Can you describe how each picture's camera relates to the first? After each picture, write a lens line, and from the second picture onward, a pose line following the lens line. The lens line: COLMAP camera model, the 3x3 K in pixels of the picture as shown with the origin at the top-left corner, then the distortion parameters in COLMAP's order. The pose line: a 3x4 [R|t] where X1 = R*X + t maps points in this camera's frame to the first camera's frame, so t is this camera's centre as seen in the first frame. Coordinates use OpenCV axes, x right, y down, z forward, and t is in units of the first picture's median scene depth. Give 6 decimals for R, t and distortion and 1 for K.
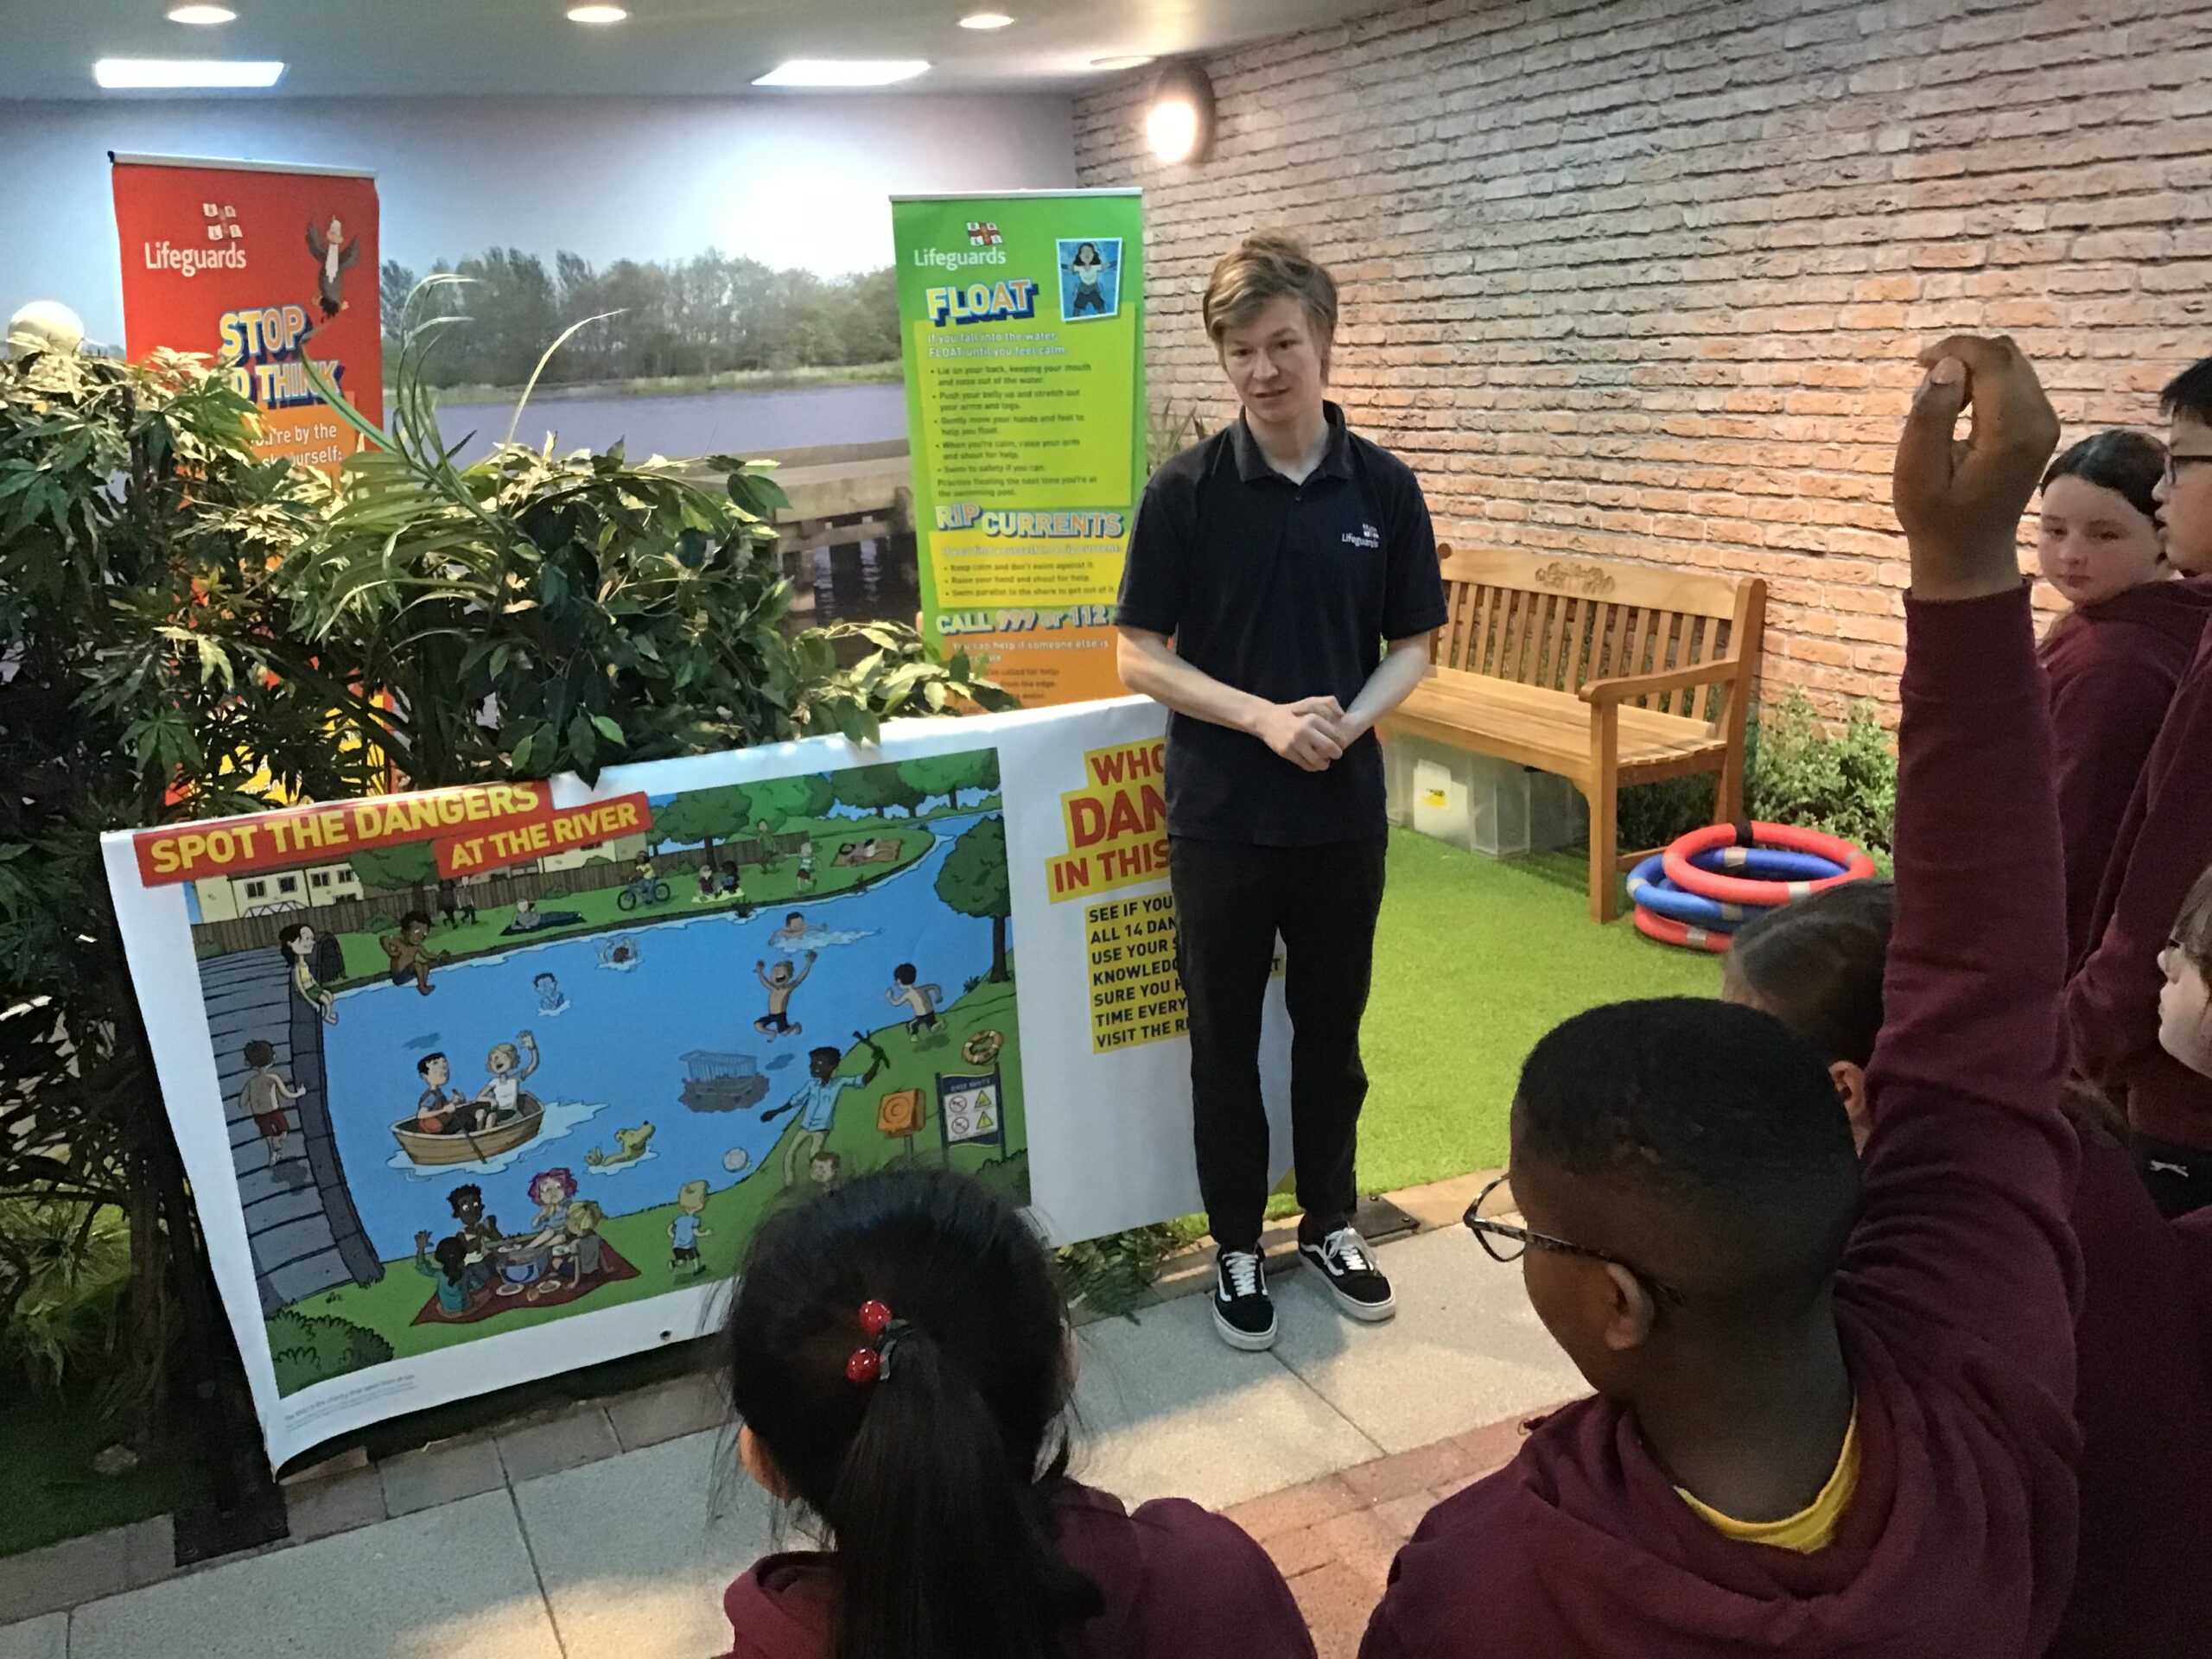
lens RADIAL K [[1975.3, 0, 1113.4], [0, 1975.3, 840.3], [0, 0, 1]] dist [0.081479, -0.148552]
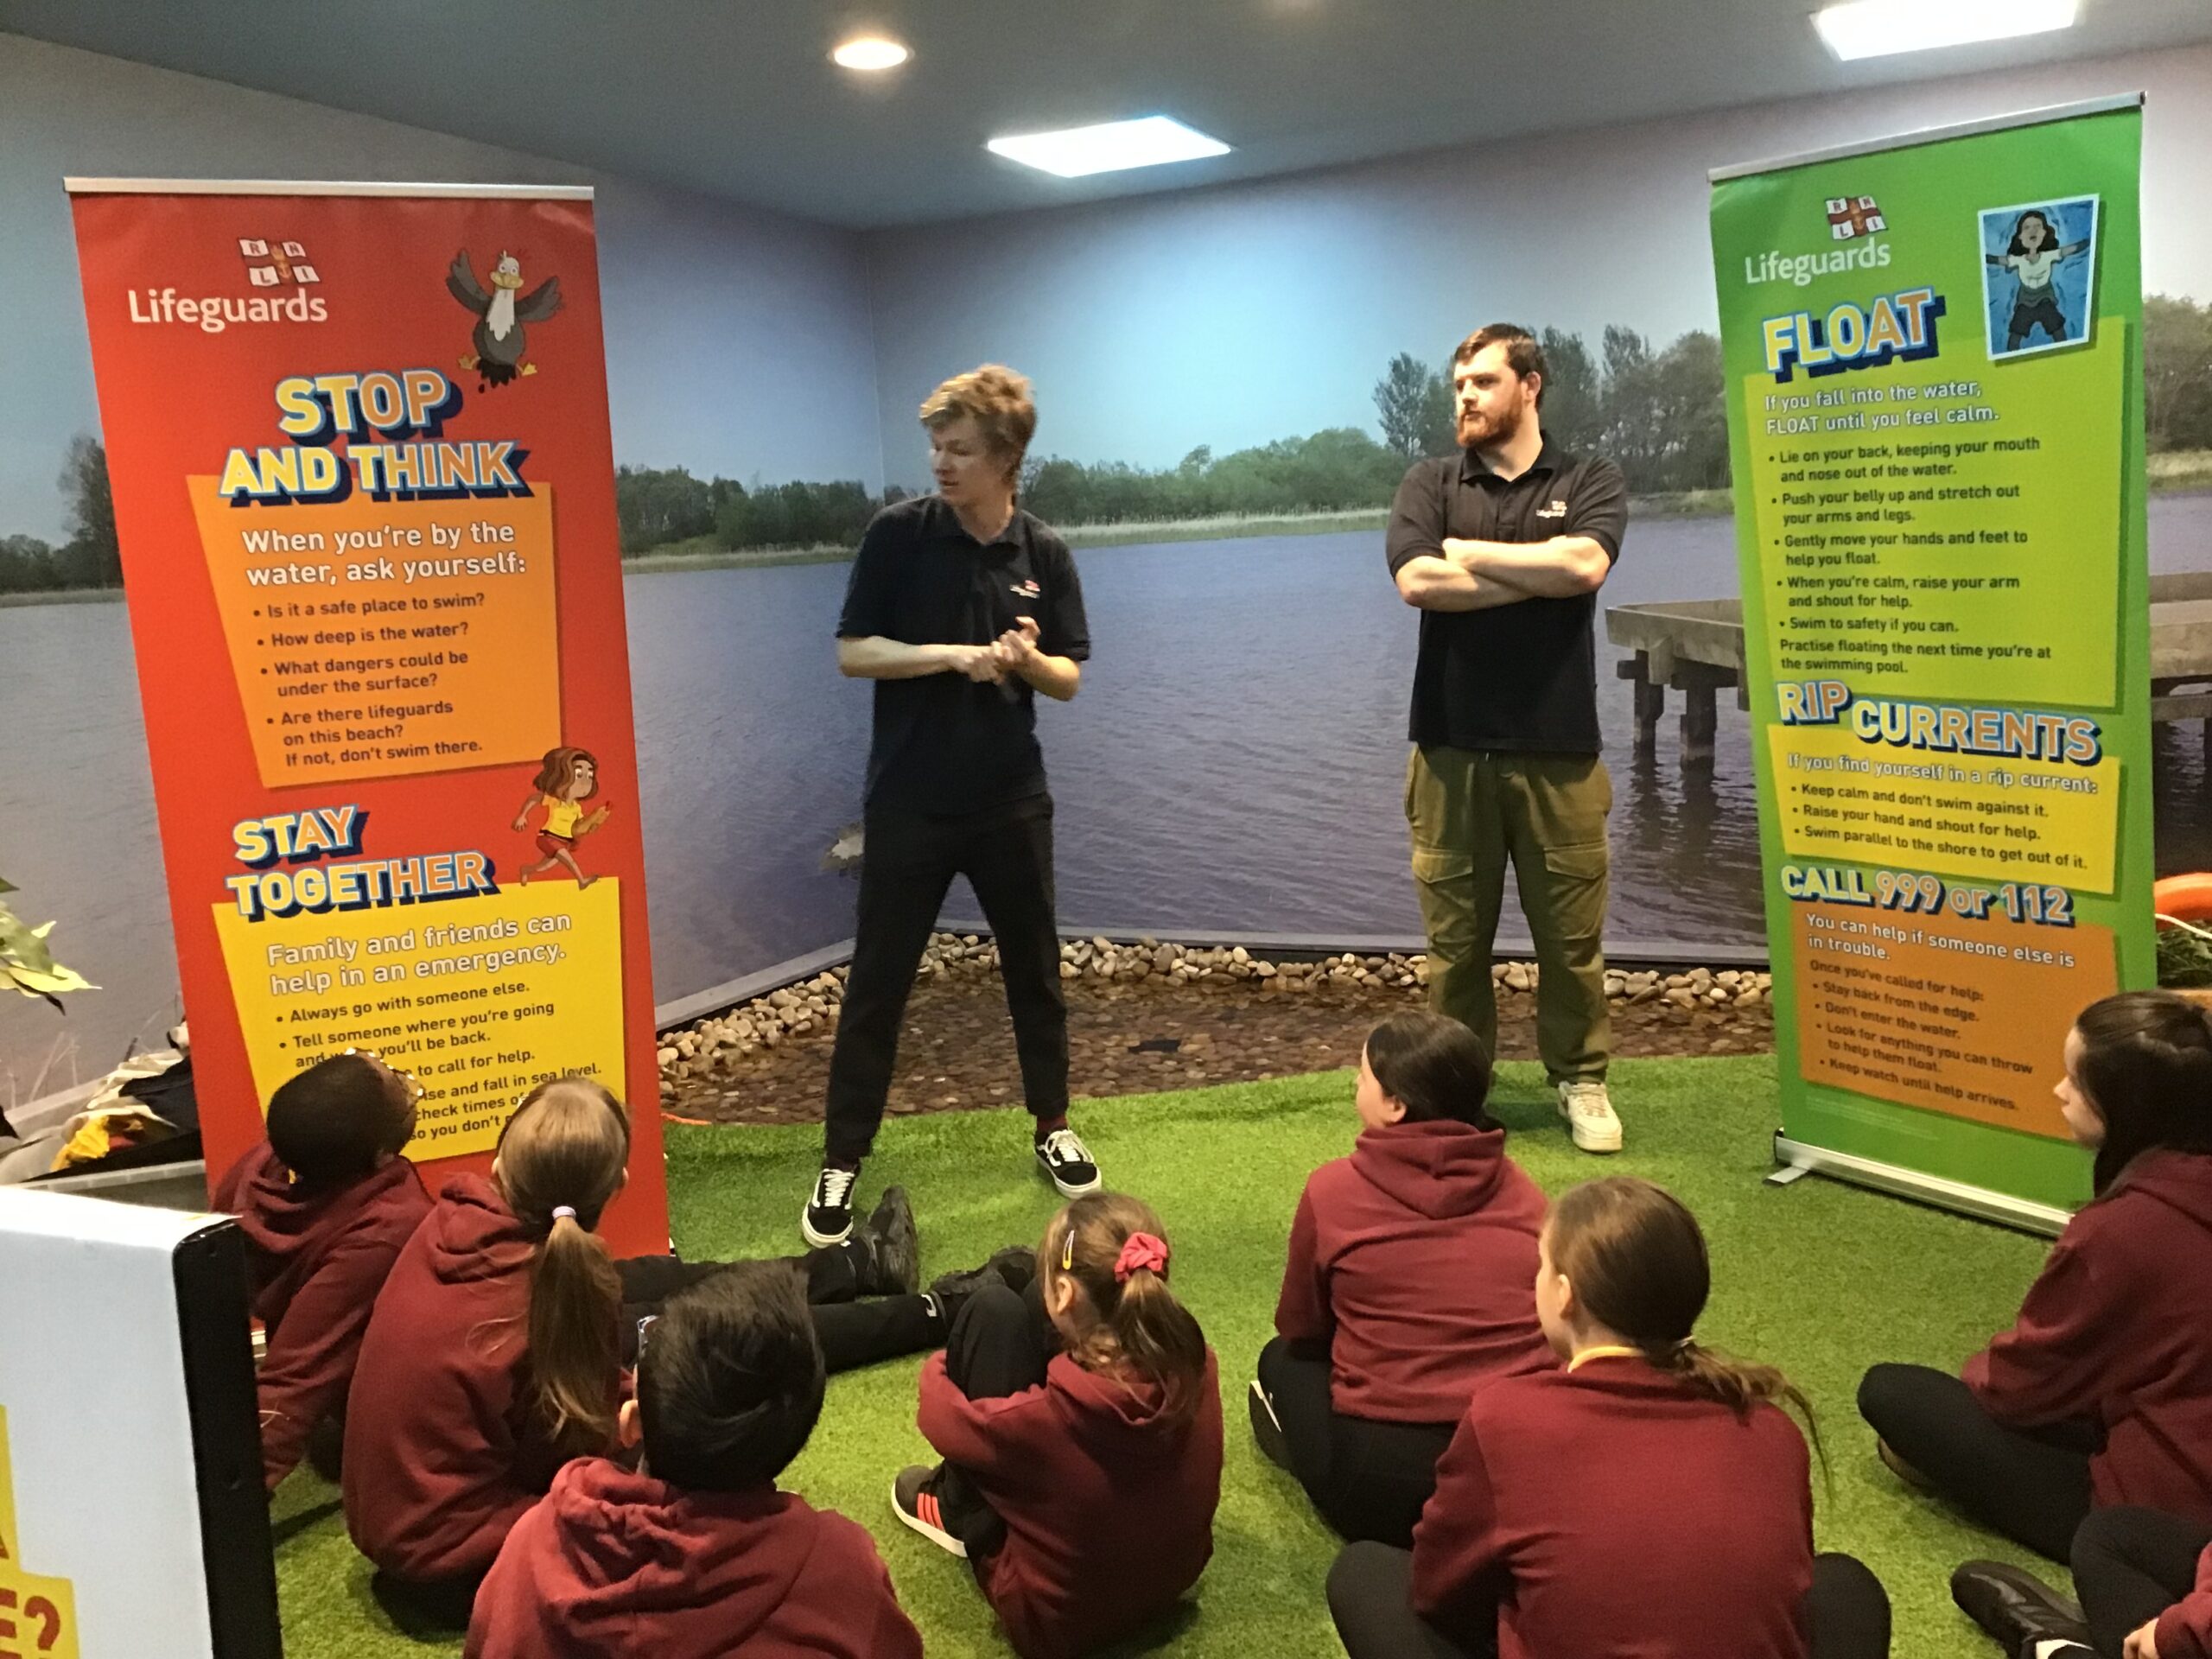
lens RADIAL K [[1975.3, 0, 1098.0], [0, 1975.3, 813.1], [0, 0, 1]] dist [0.081479, -0.148552]
pose [[0.643368, 0.113807, -0.757051, 0.239860], [-0.176333, 0.984329, -0.001880, -0.096225], [0.744973, 0.134702, 0.653354, 0.478284]]
